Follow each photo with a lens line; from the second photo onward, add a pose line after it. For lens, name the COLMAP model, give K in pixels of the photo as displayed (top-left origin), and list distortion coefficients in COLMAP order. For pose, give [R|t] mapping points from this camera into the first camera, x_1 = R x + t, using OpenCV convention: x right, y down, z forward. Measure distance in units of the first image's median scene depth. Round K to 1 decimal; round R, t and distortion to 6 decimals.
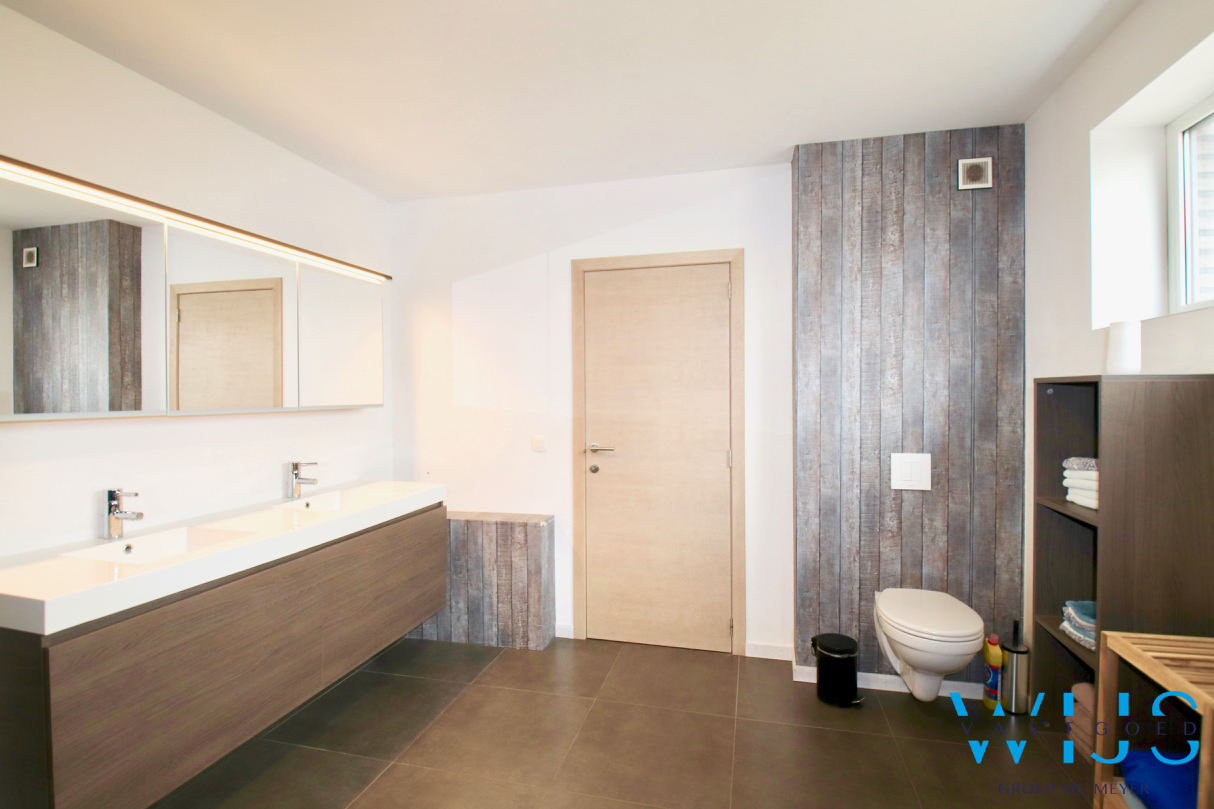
lens RADIAL K [[570.1, 0, 607.0], [0, 570.1, 404.5], [0, 0, 1]] dist [0.003515, -0.015758]
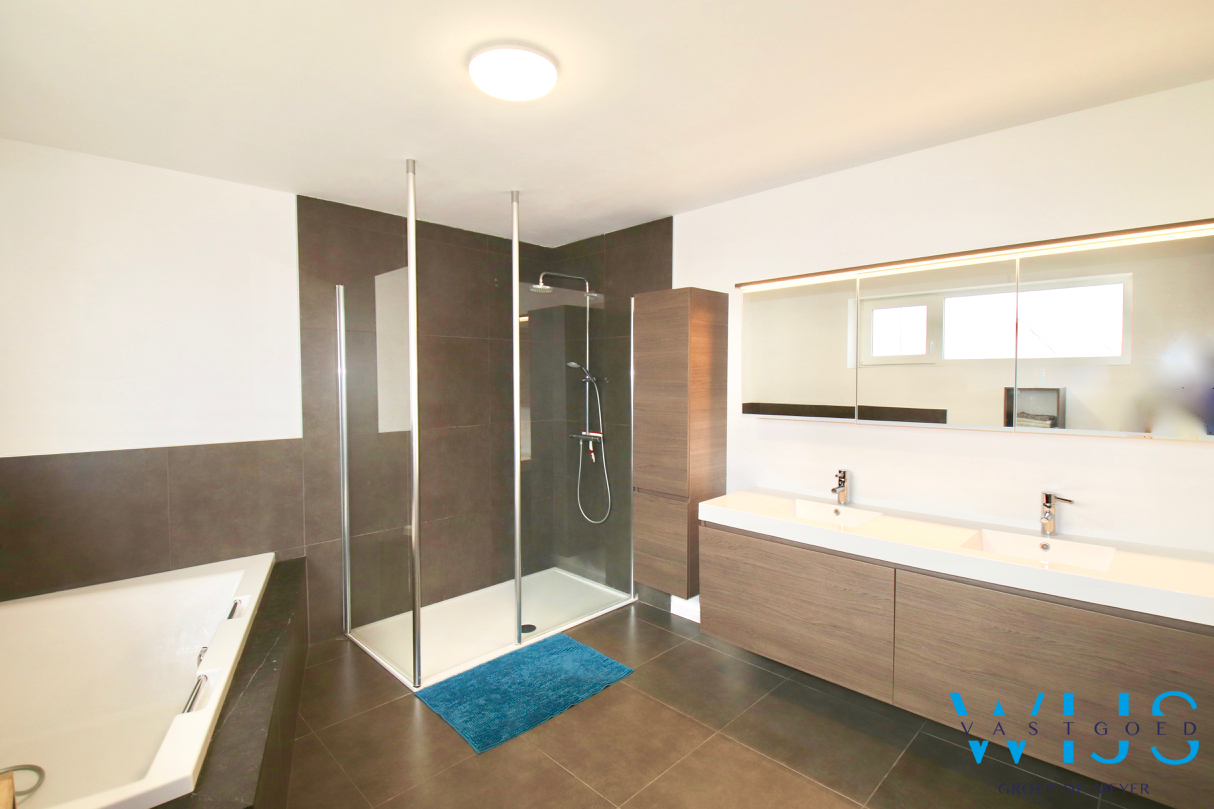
lens RADIAL K [[570.1, 0, 607.0], [0, 570.1, 404.5], [0, 0, 1]] dist [0.003515, -0.015758]
pose [[-0.507698, 0.047657, -0.860216, 0.589745], [-0.007158, 0.998201, 0.059527, -0.088065], [0.861506, 0.036379, -0.506443, 1.027314]]
